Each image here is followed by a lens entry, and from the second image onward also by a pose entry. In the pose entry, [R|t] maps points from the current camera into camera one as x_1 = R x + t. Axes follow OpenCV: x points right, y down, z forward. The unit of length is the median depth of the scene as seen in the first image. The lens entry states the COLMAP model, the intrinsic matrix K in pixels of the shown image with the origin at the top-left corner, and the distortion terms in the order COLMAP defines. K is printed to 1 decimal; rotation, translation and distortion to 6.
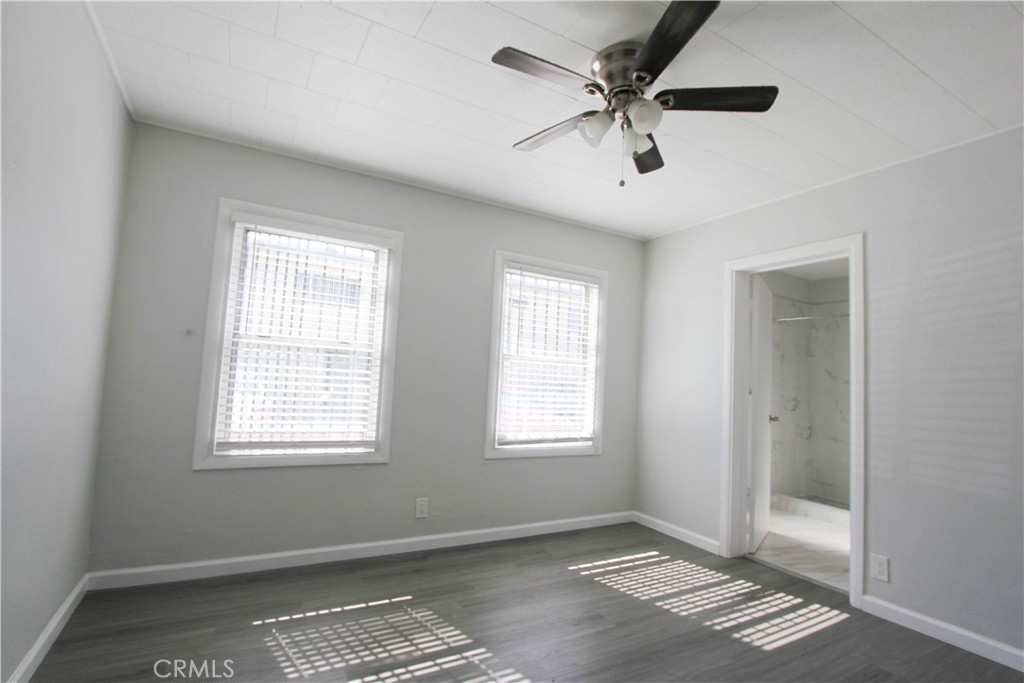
lens RADIAL K [[471.8, 0, 512.0], [0, 471.8, 341.5], [0, 0, 1]] dist [-0.022011, -0.000137]
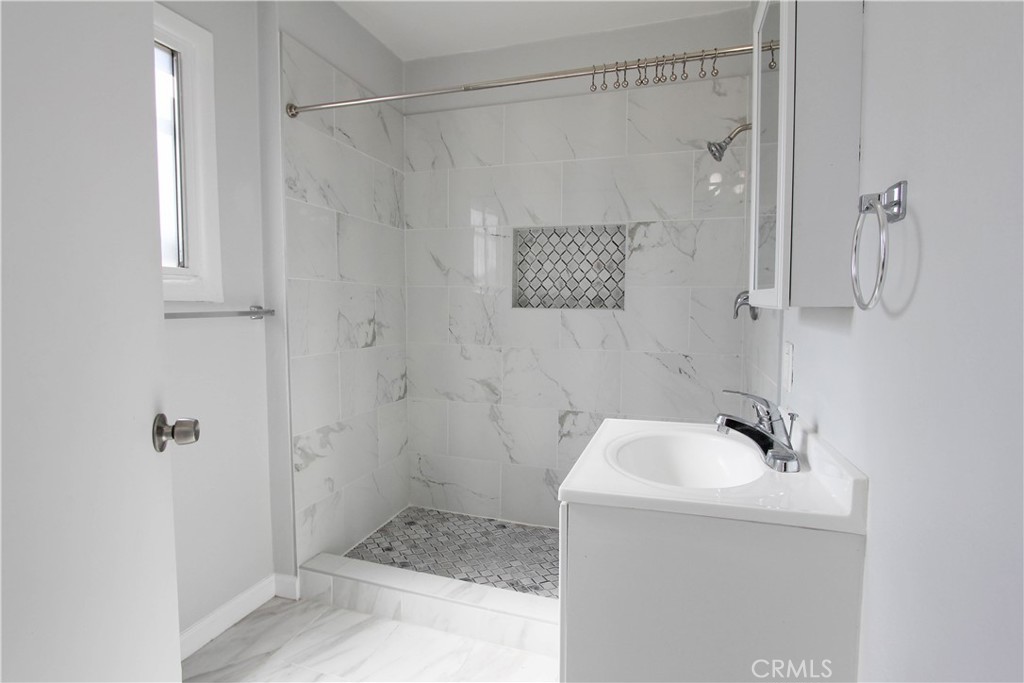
lens RADIAL K [[528.1, 0, 512.0], [0, 528.1, 341.5], [0, 0, 1]] dist [-0.000760, -0.000027]
pose [[0.725886, -0.084569, 0.682596, 0.357819], [-0.010500, 0.990934, 0.133937, 0.075642], [-0.687735, -0.104390, 0.718417, 0.548418]]
